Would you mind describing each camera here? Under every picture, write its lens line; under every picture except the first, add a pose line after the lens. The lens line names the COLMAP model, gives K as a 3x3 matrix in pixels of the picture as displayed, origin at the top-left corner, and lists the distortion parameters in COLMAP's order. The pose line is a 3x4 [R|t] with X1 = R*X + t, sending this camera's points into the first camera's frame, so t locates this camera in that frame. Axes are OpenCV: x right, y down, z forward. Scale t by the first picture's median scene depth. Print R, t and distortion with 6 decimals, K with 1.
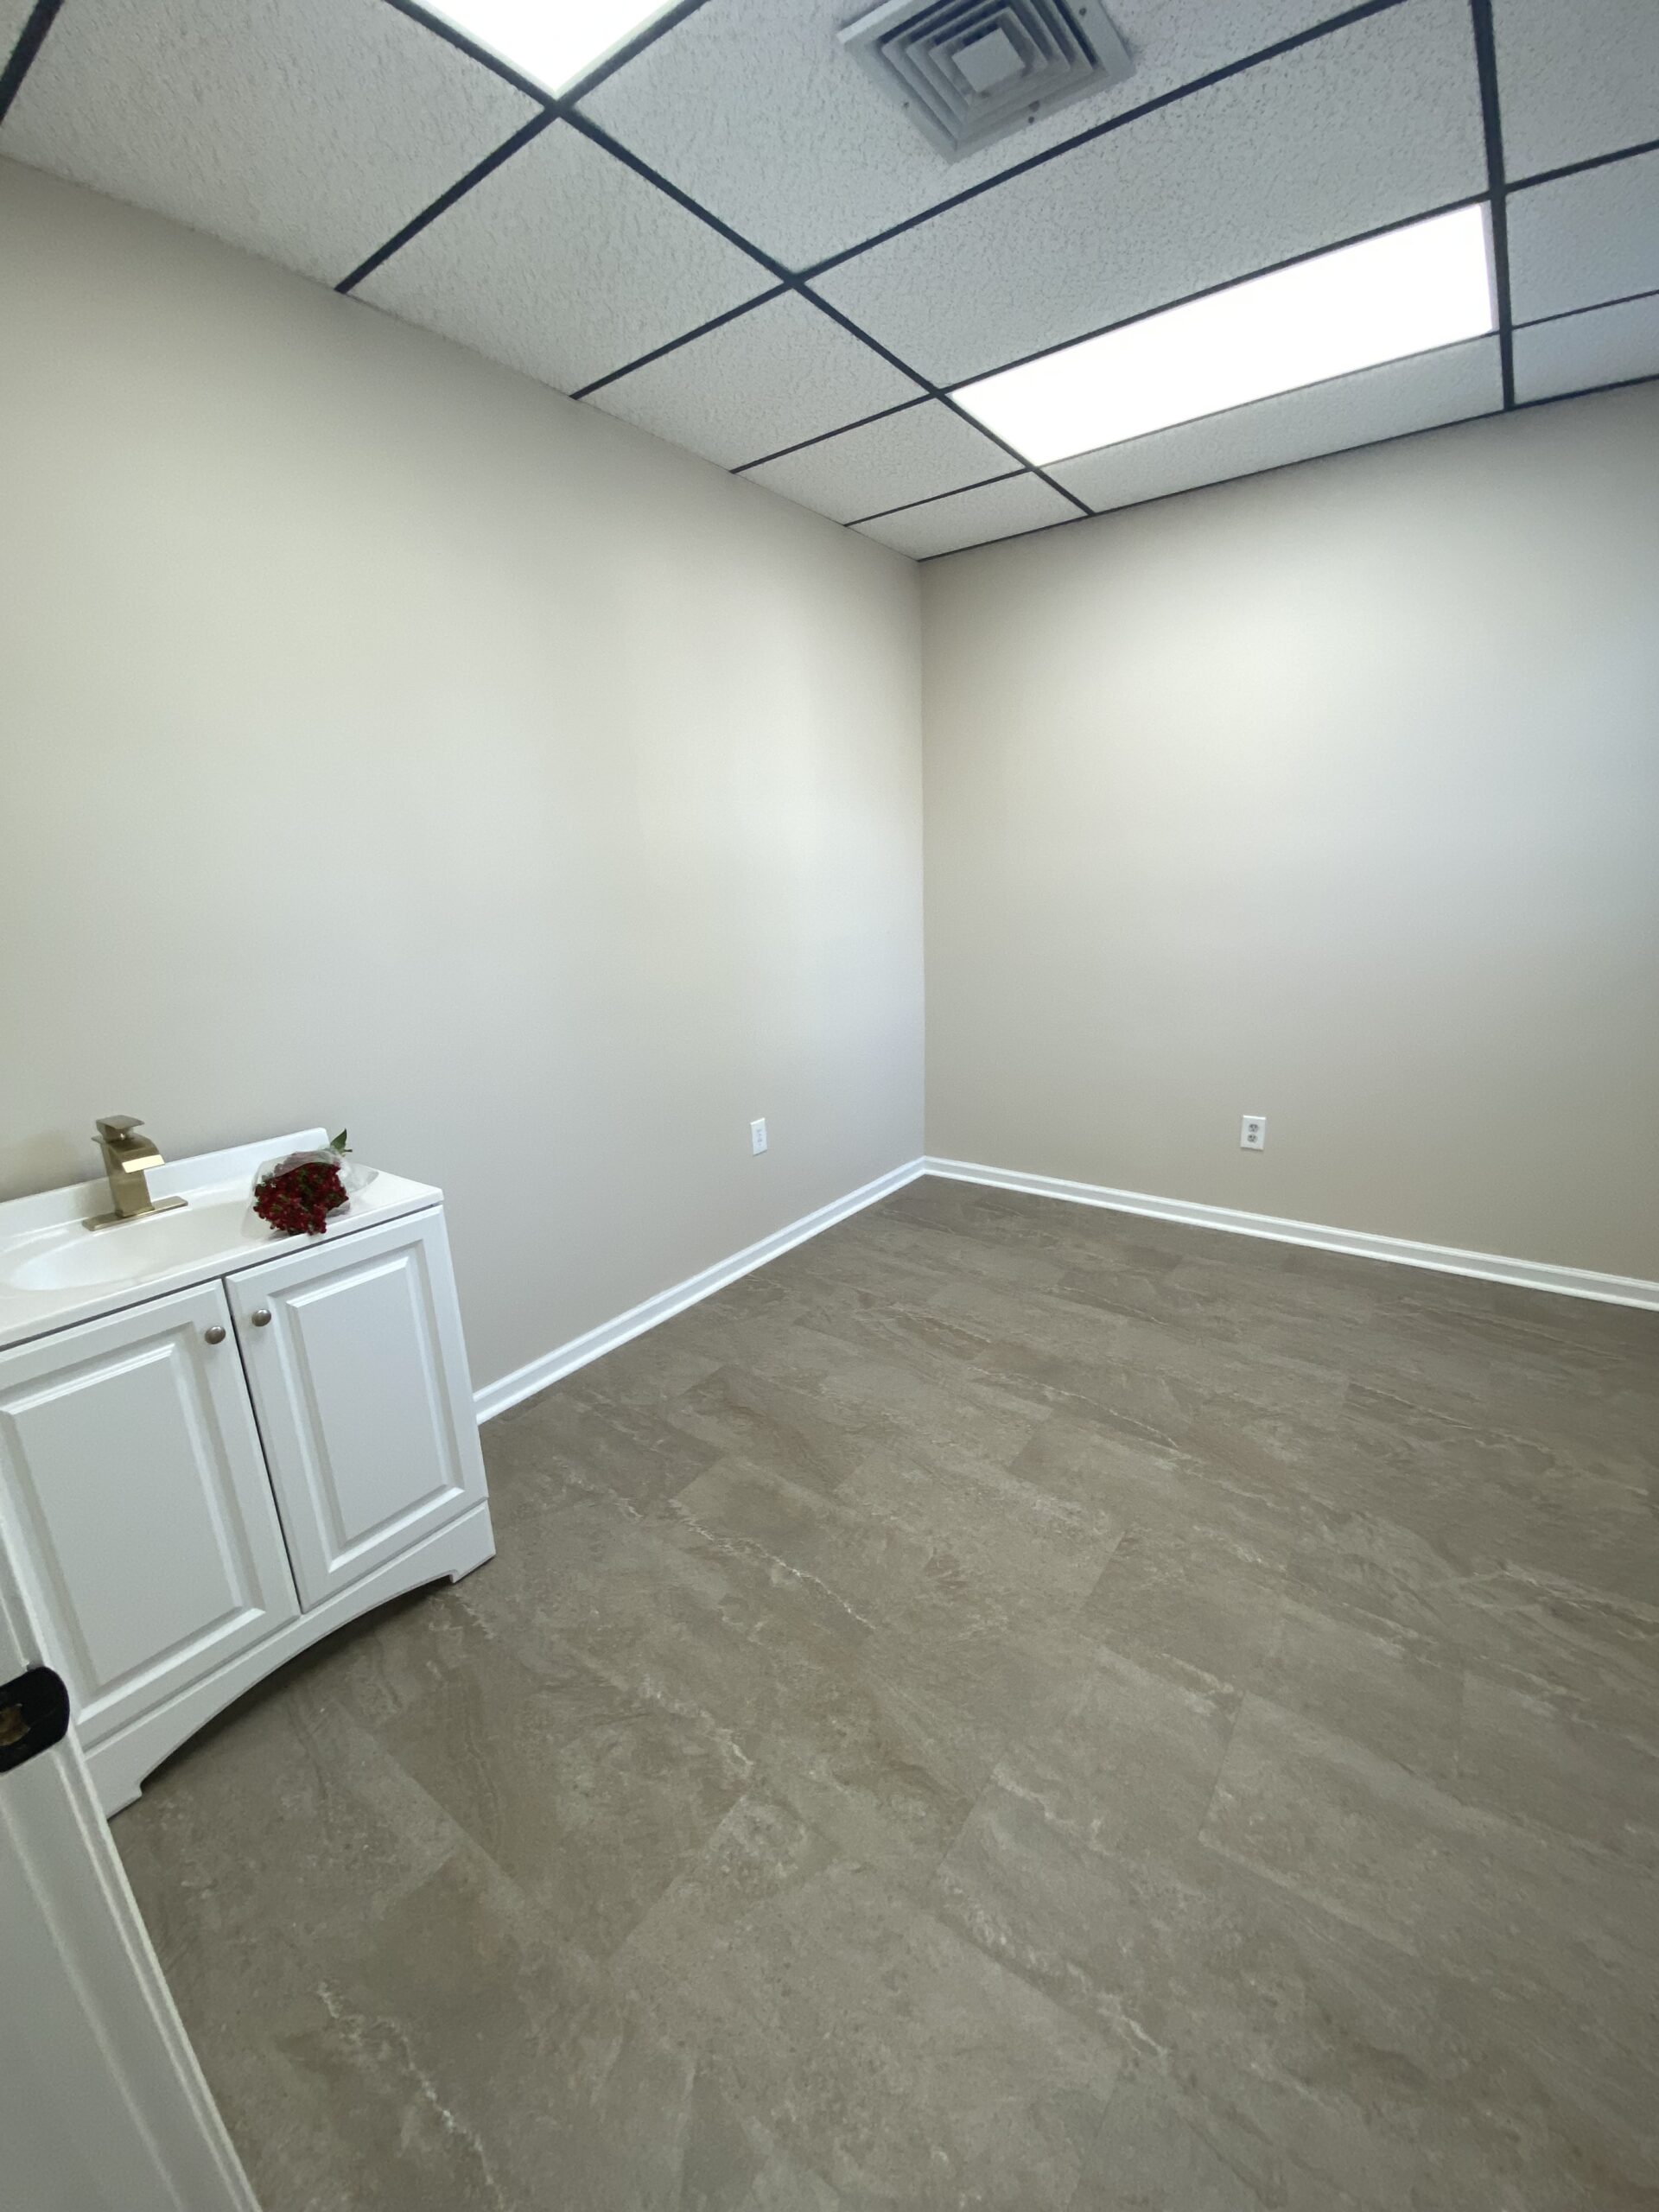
lens RADIAL K [[911.6, 0, 817.2], [0, 911.6, 1104.9], [0, 0, 1]] dist [-0.015642, -0.008740]
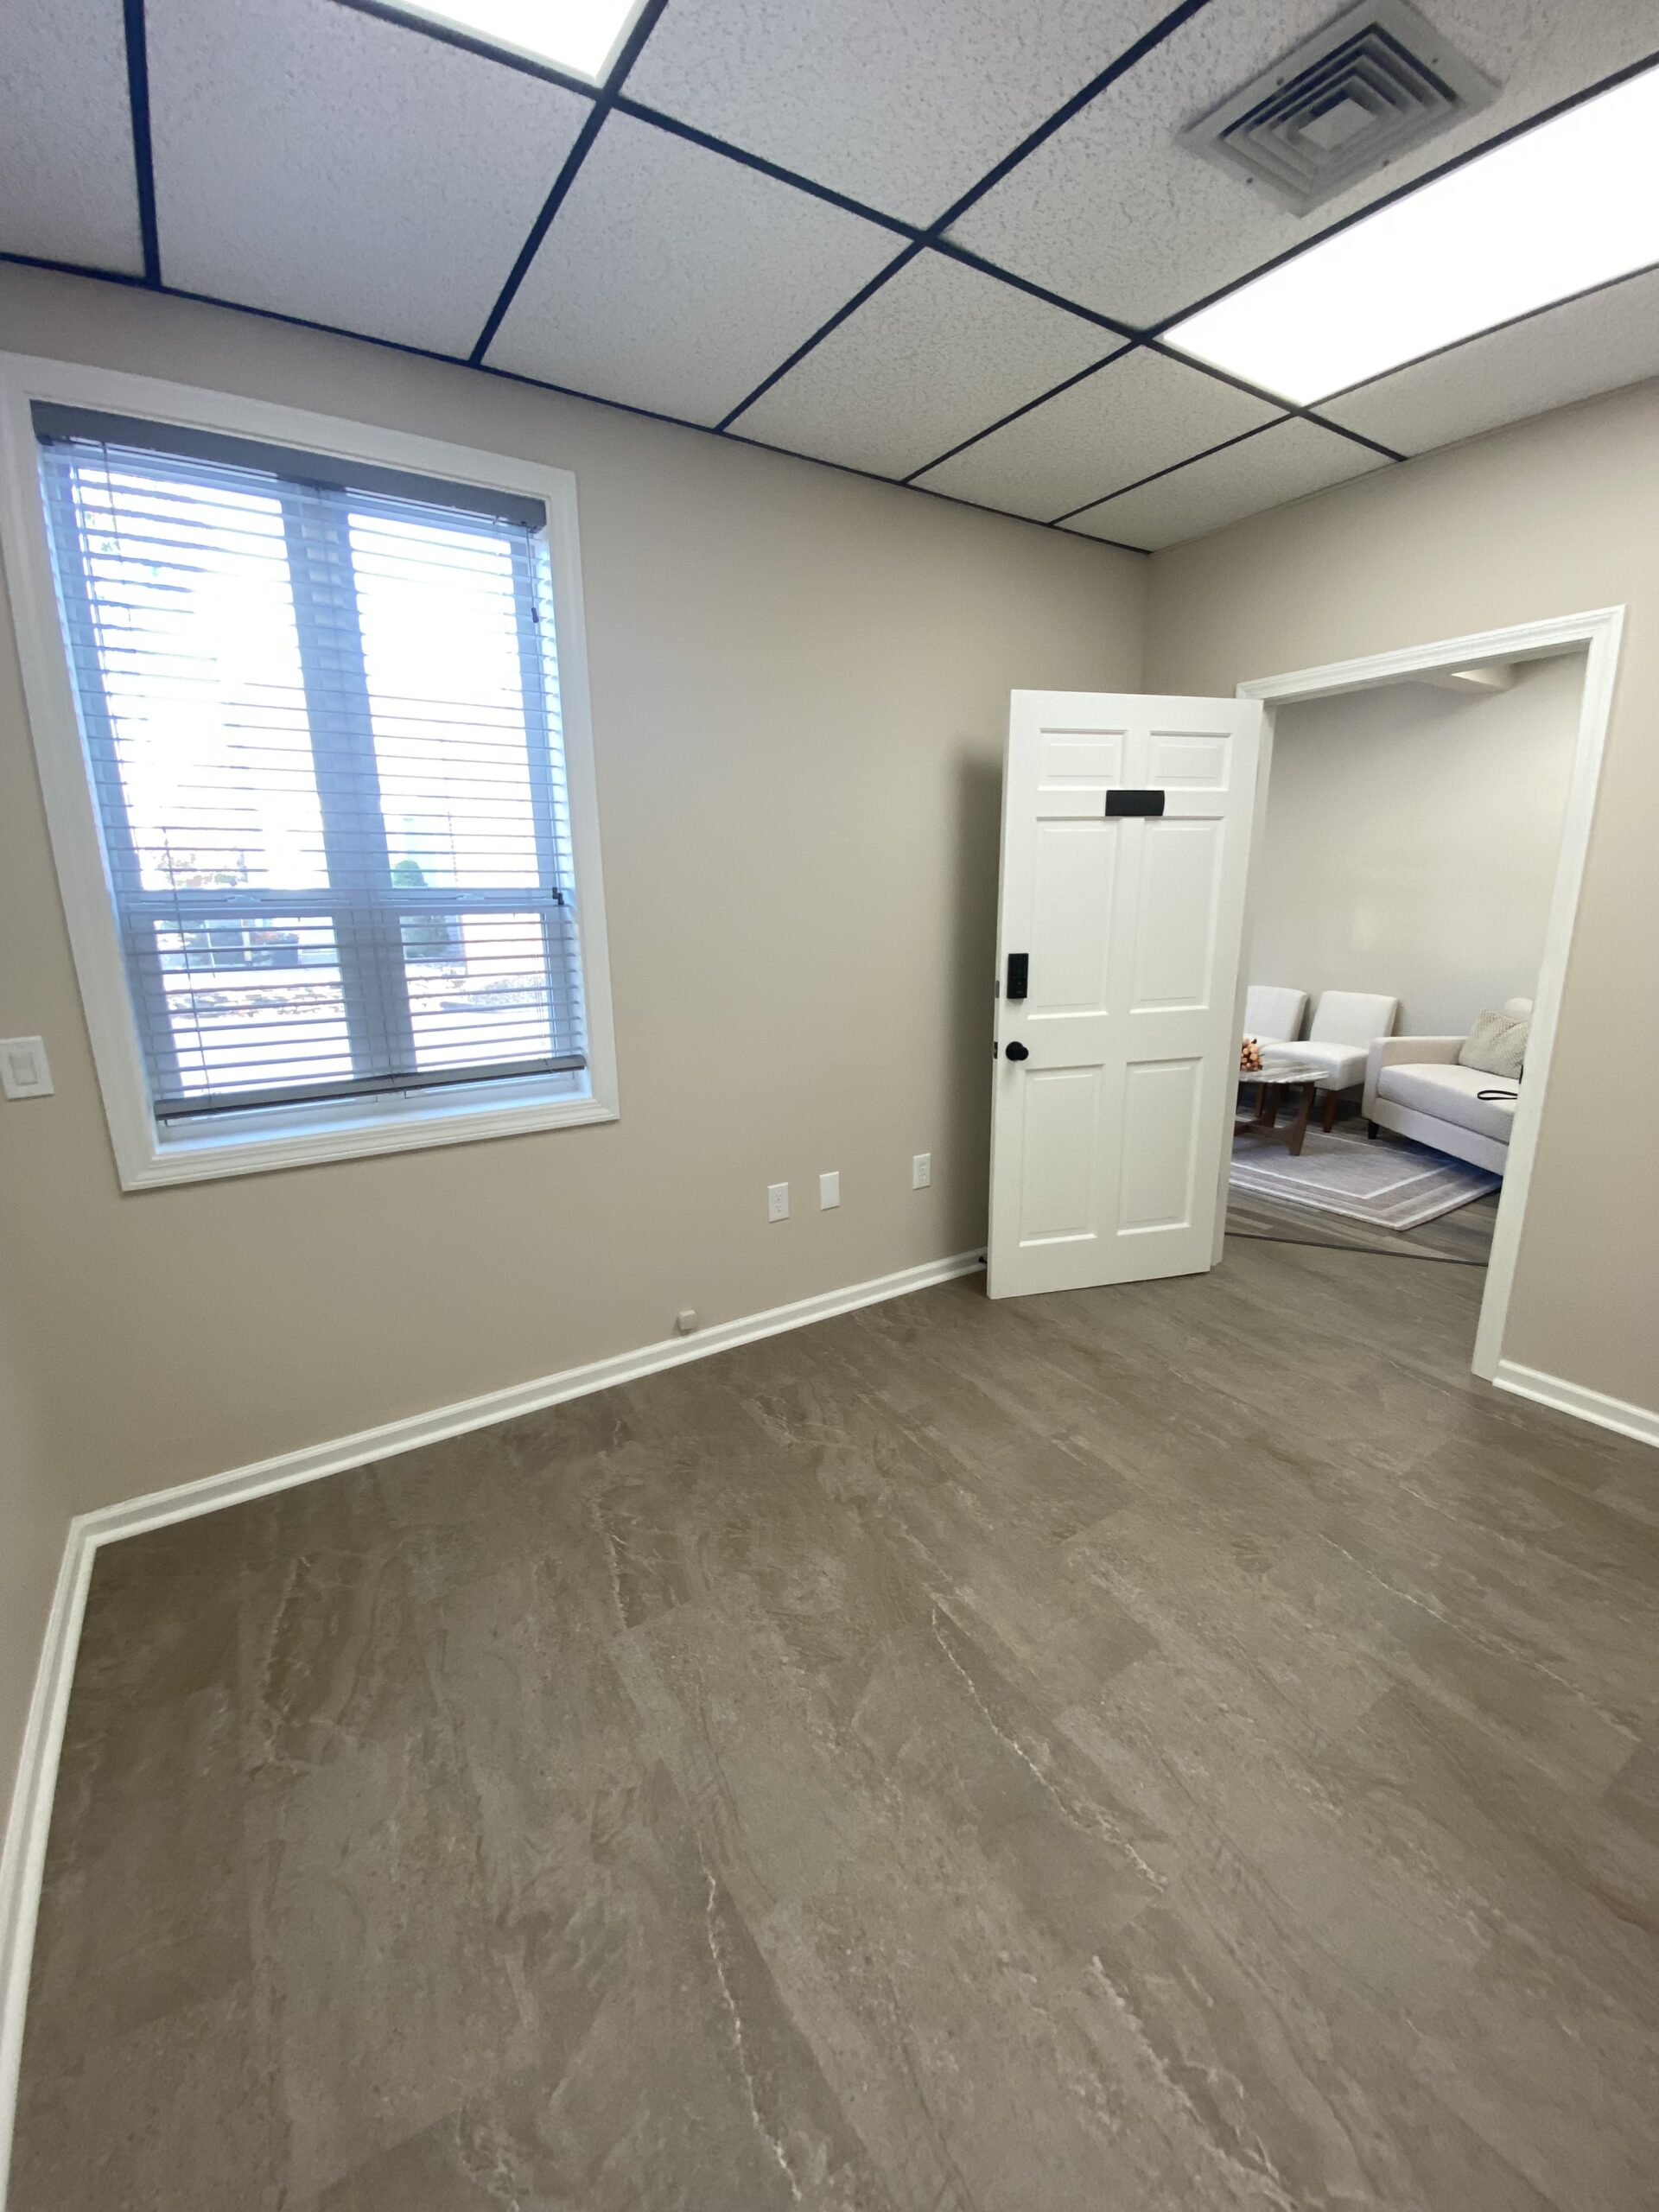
lens RADIAL K [[911.6, 0, 799.5], [0, 911.6, 1109.2], [0, 0, 1]] dist [-0.015642, -0.008740]
pose [[-0.931227, -0.020671, 0.363852, 0.232195], [0.147807, 0.891168, 0.428920, -0.438627], [-0.333120, 0.453202, -0.826825, 1.623183]]
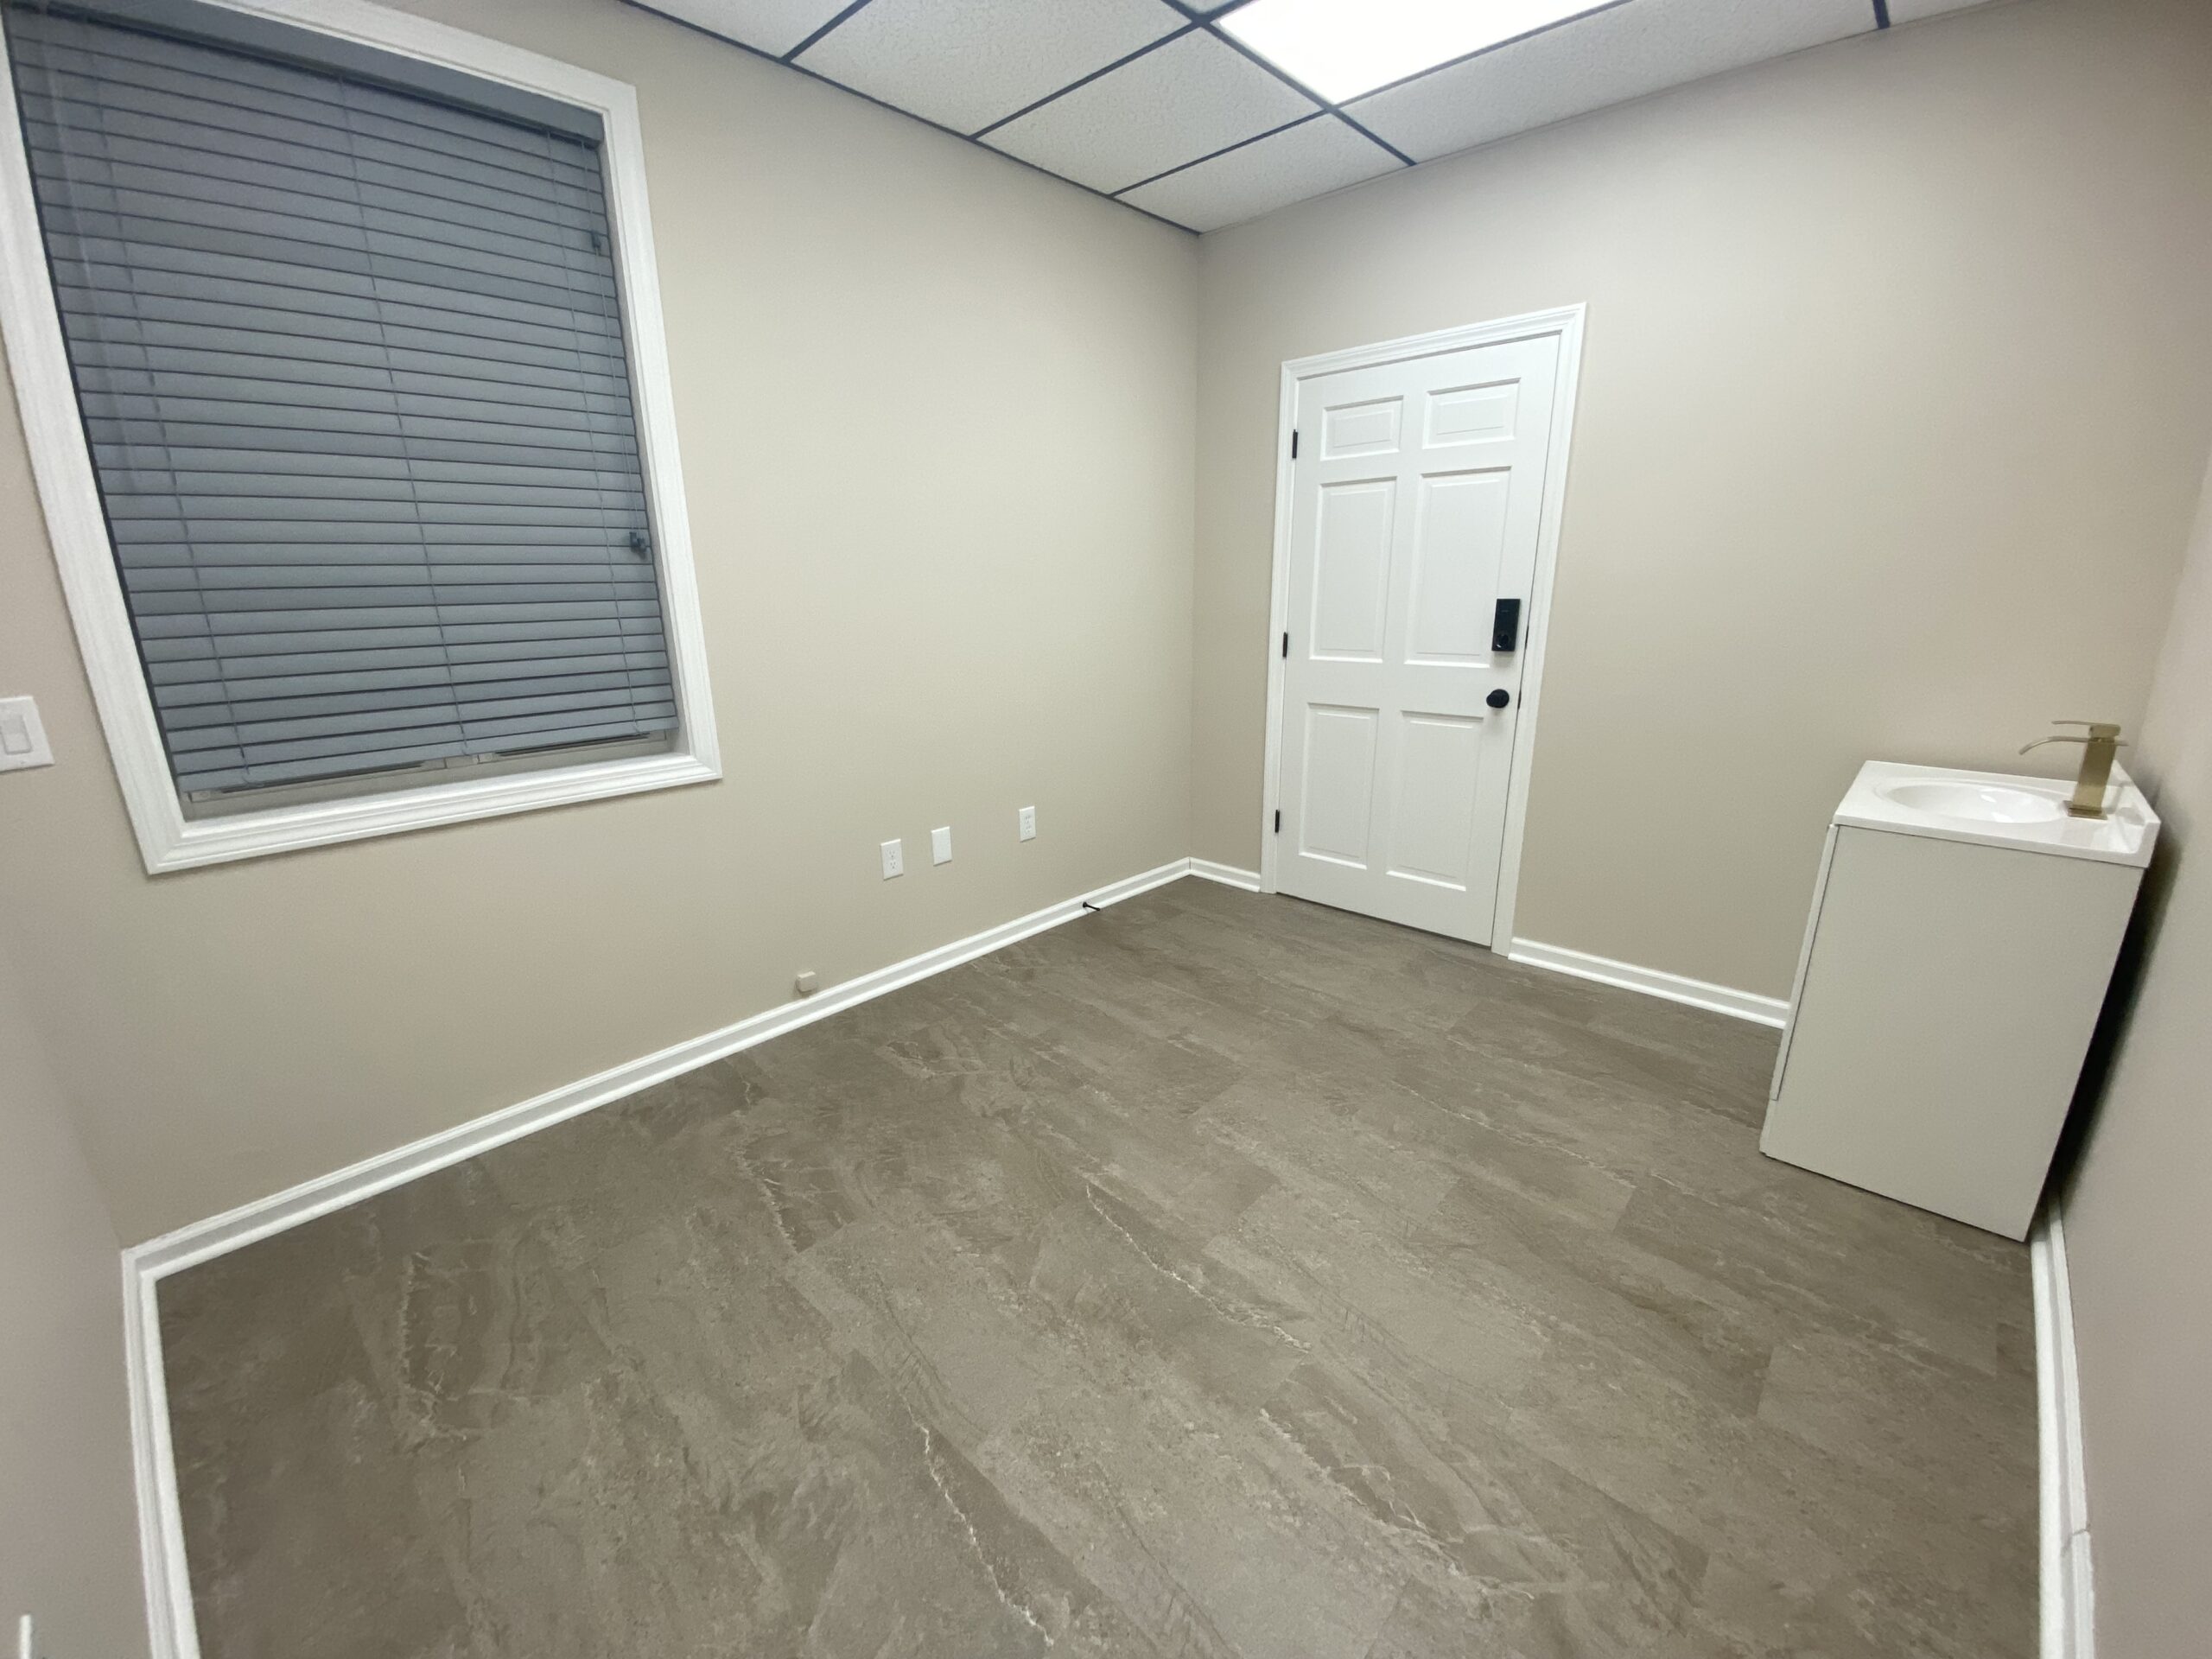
lens RADIAL K [[911.6, 0, 1102.7], [0, 911.6, 844.0], [0, 0, 1]] dist [-0.015642, -0.008740]
pose [[-0.992945, 0.033838, 0.113642, 0.281794], [0.086130, 0.864537, 0.495134, -0.405834], [-0.081493, 0.501429, -0.861352, 1.727114]]
